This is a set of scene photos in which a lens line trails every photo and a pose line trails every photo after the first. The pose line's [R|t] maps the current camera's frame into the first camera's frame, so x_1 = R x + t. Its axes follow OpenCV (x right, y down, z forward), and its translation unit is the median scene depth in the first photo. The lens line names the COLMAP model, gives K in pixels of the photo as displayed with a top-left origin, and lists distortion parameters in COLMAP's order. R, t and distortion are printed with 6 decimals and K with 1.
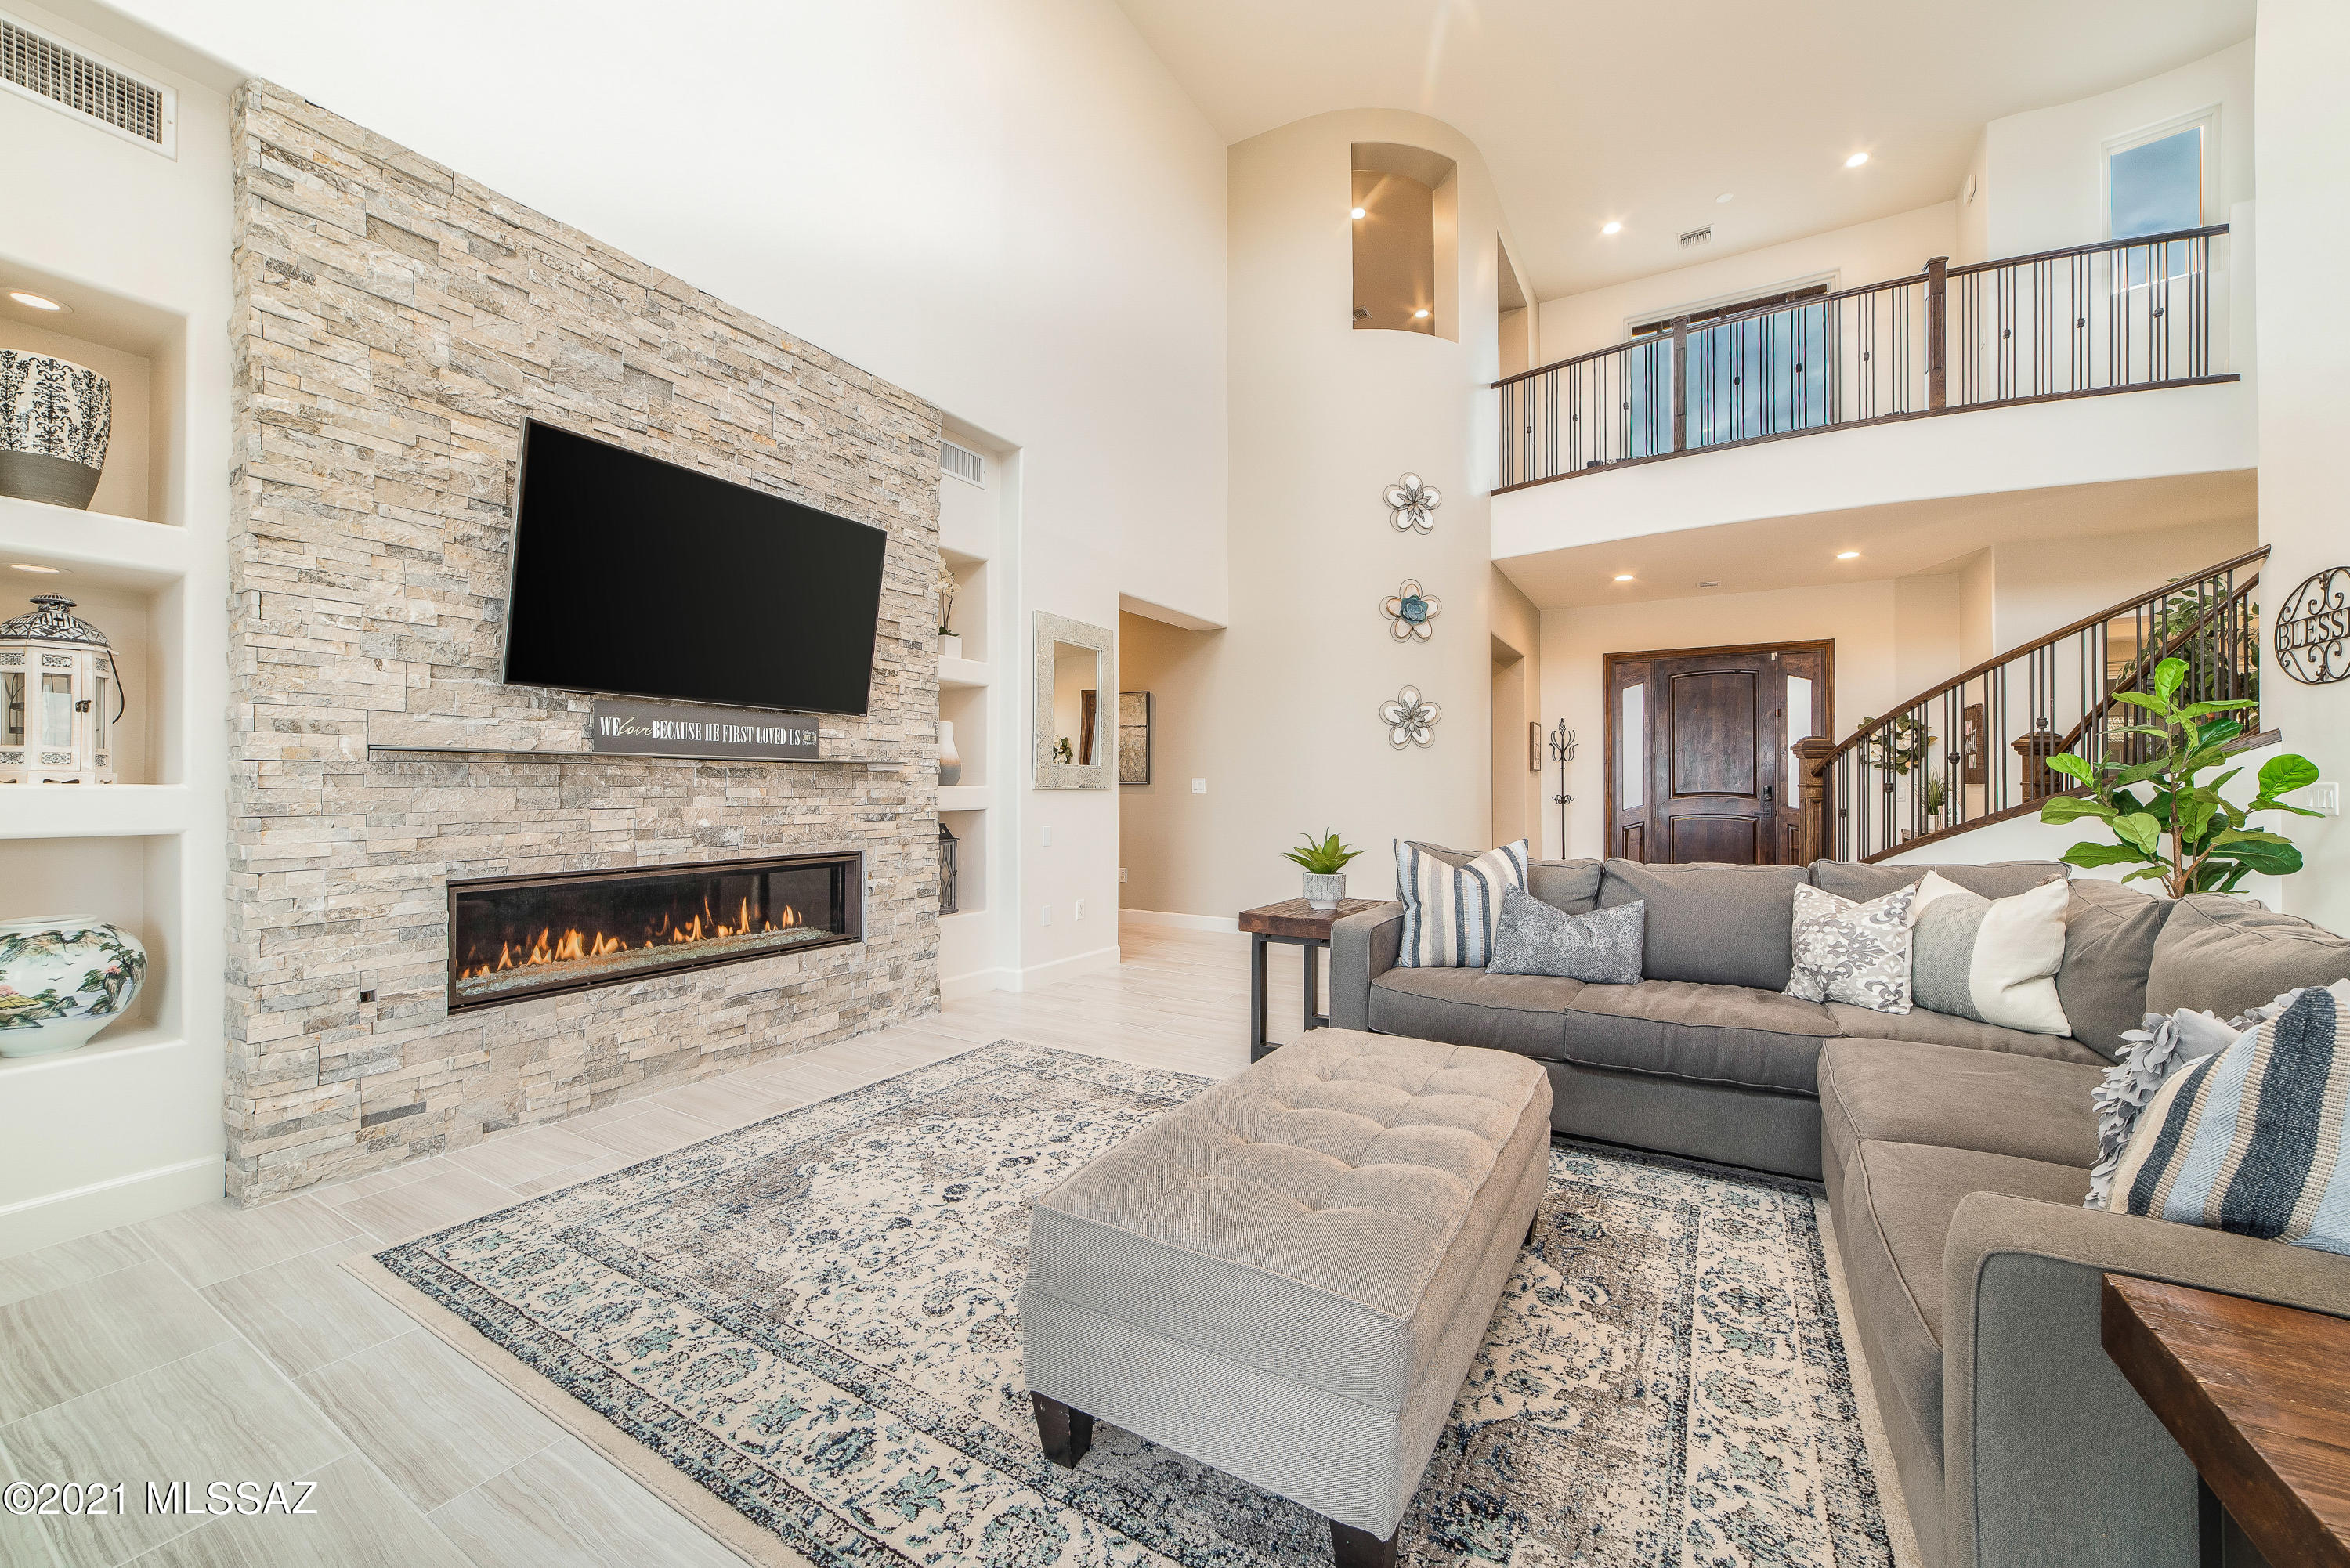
lens RADIAL K [[921.3, 0, 1173.9], [0, 921.3, 771.4], [0, 0, 1]] dist [-0.022830, 0.008268]
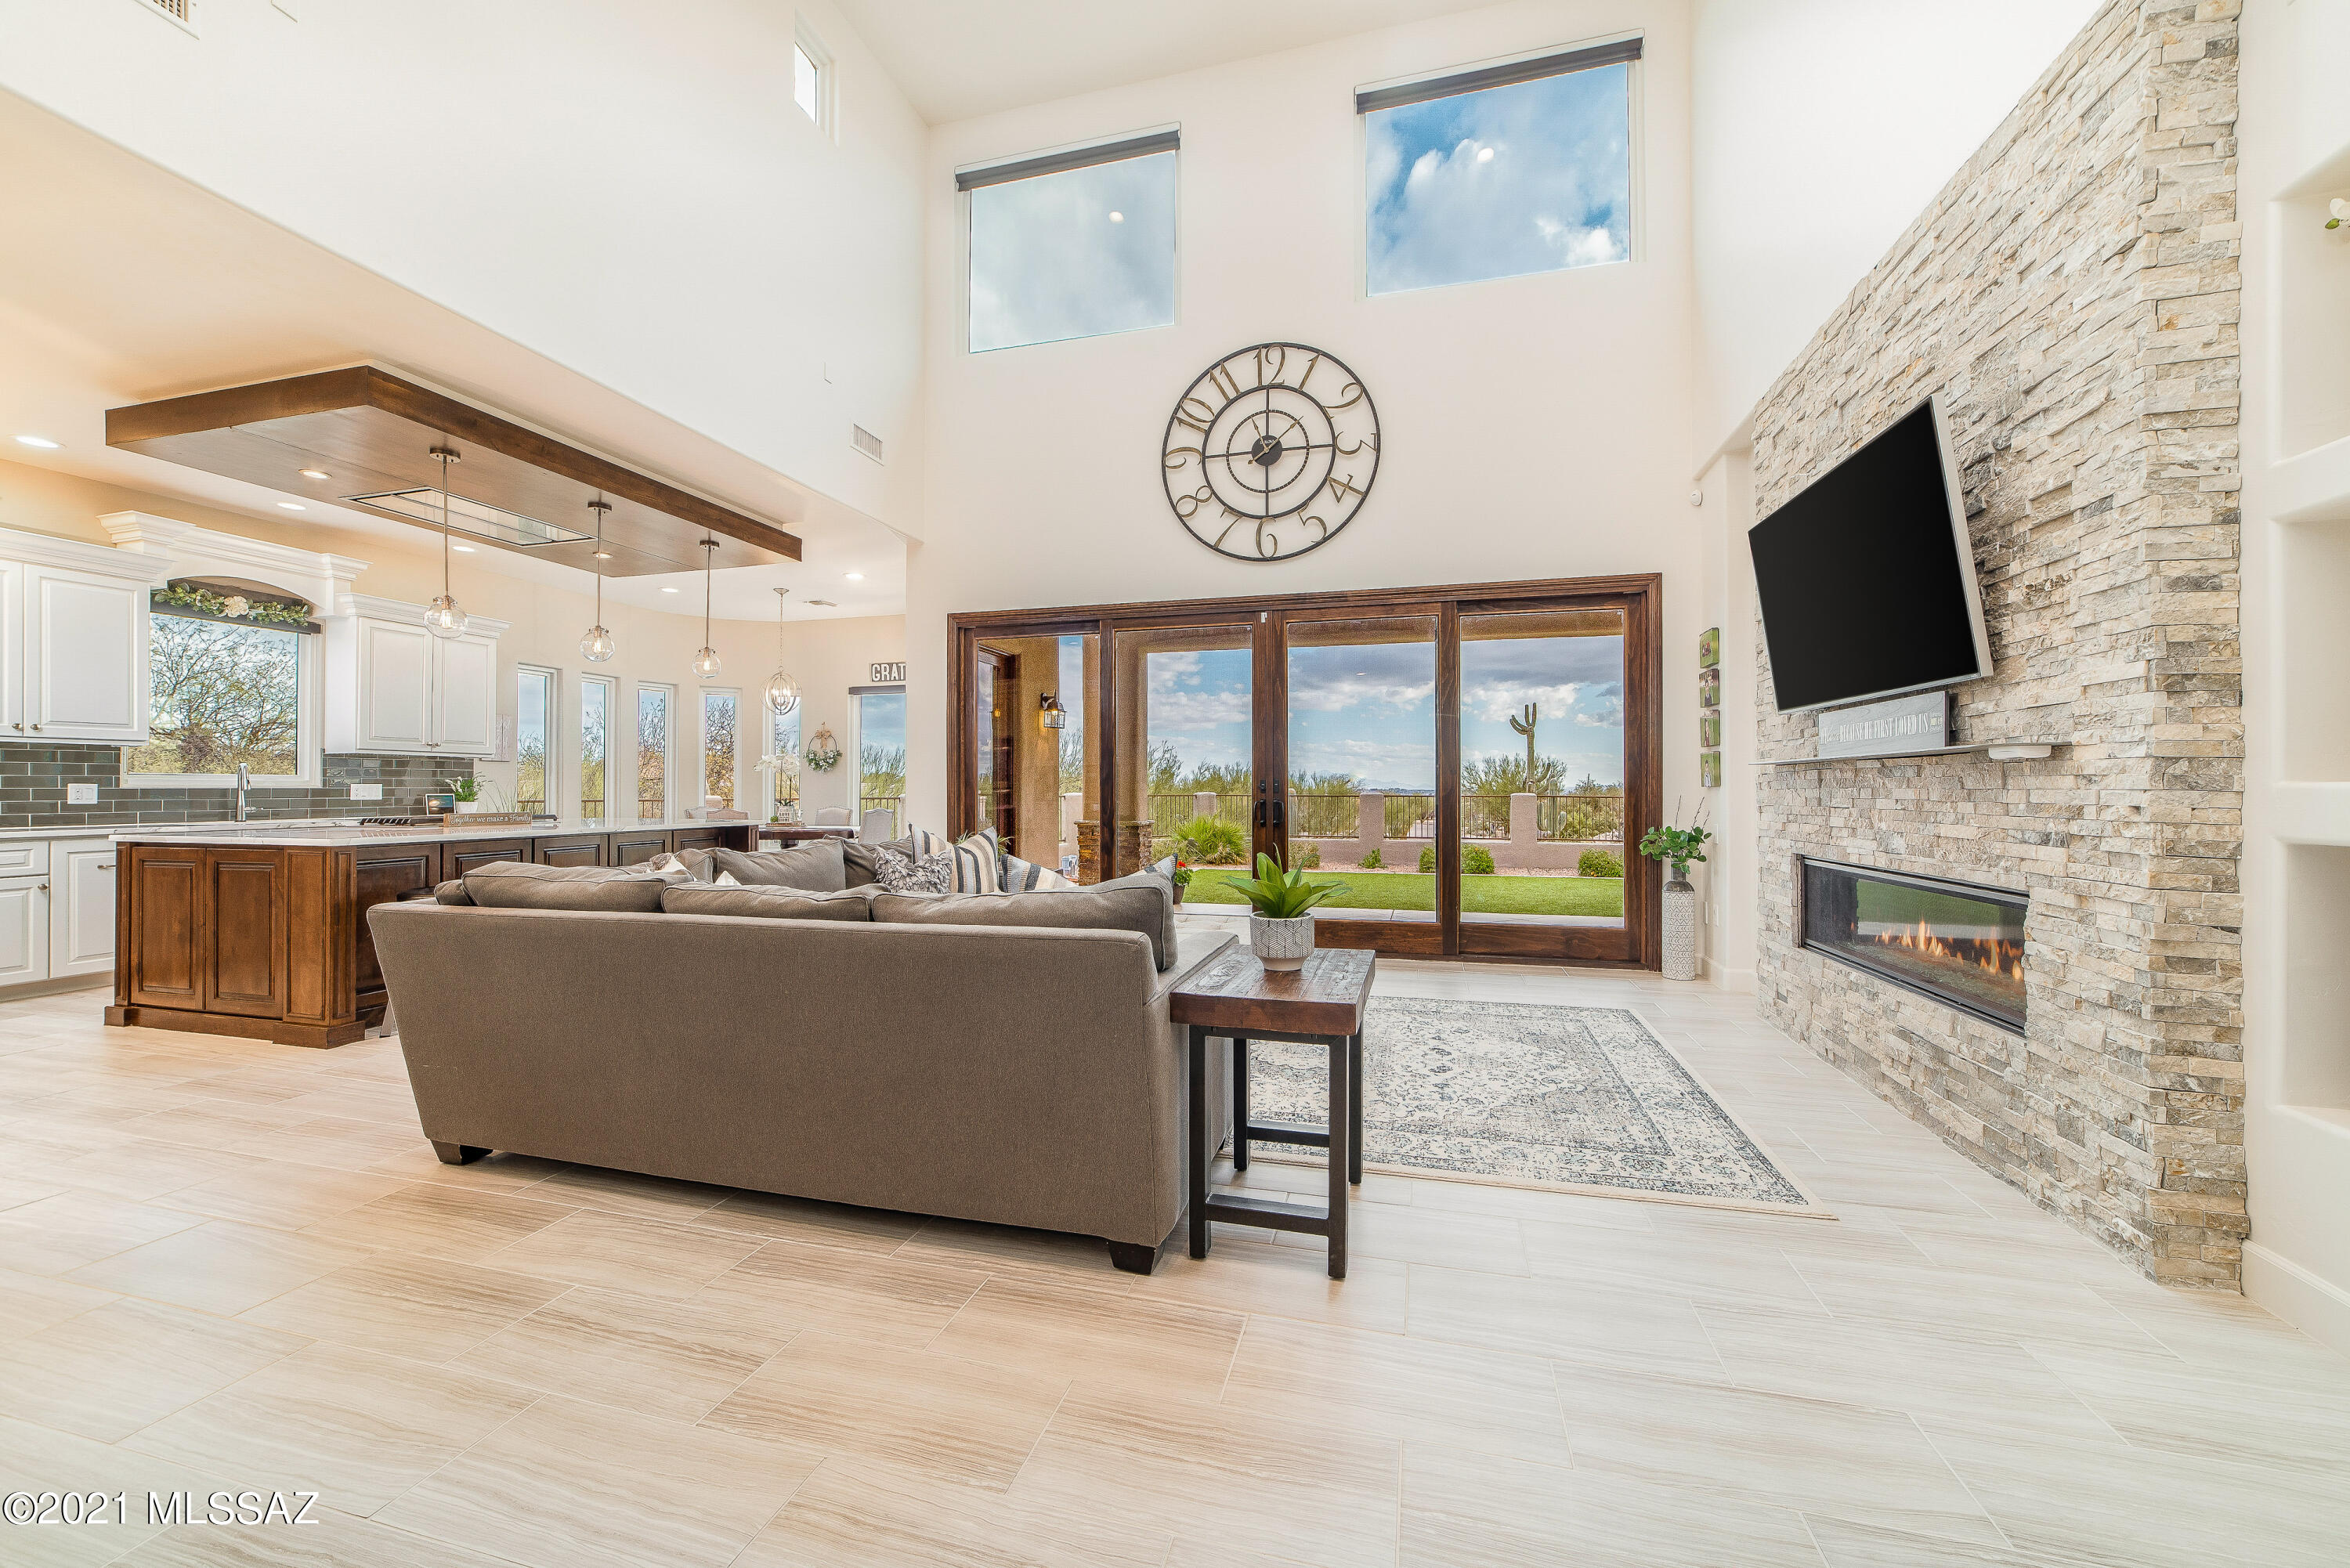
lens RADIAL K [[921.3, 0, 1160.7], [0, 921.3, 774.7], [0, 0, 1]] dist [-0.022830, 0.008268]
pose [[-0.966594, -0.008318, -0.256177, 0.462435], [0.000752, 0.999377, -0.035284, 0.037037], [0.256311, -0.034298, -0.965986, 1.795107]]
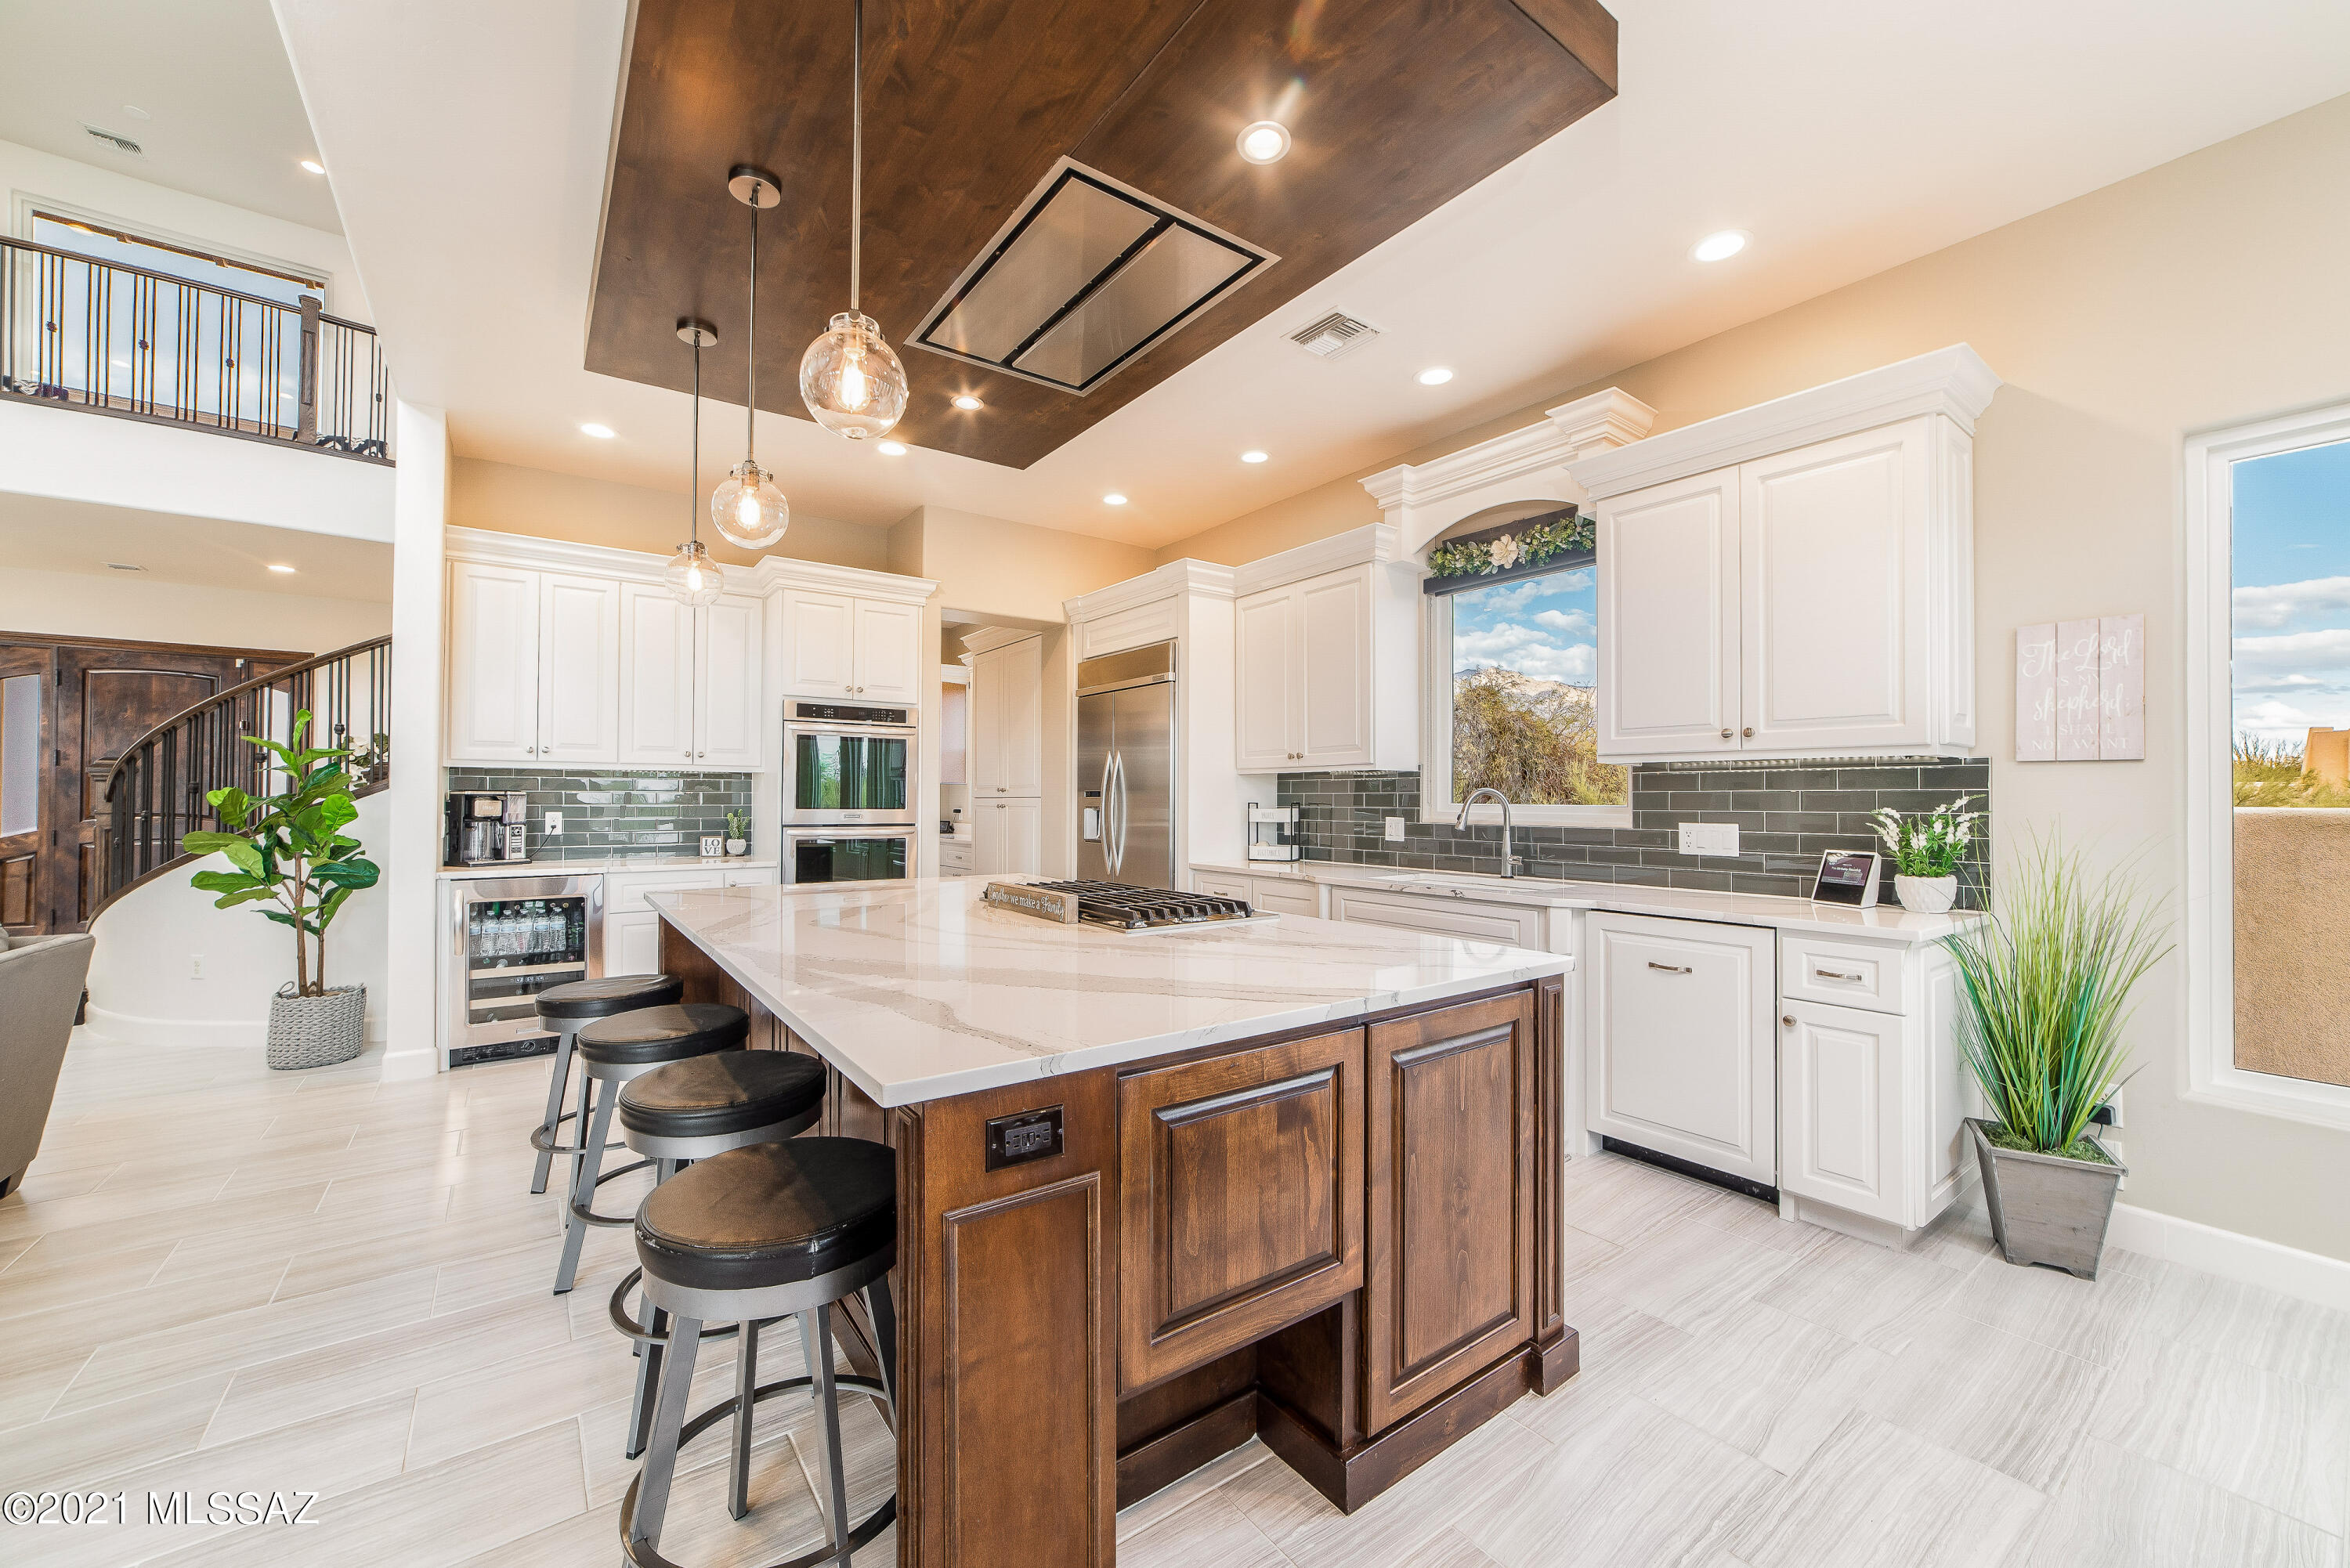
lens RADIAL K [[921.3, 0, 1171.6], [0, 921.3, 796.2], [0, 0, 1]] dist [-0.022830, 0.008268]
pose [[0.391055, -0.005882, 0.920348, 0.490432], [-0.015628, 0.999793, 0.013030, -0.051907], [-0.920235, -0.019478, 0.390882, -0.545302]]
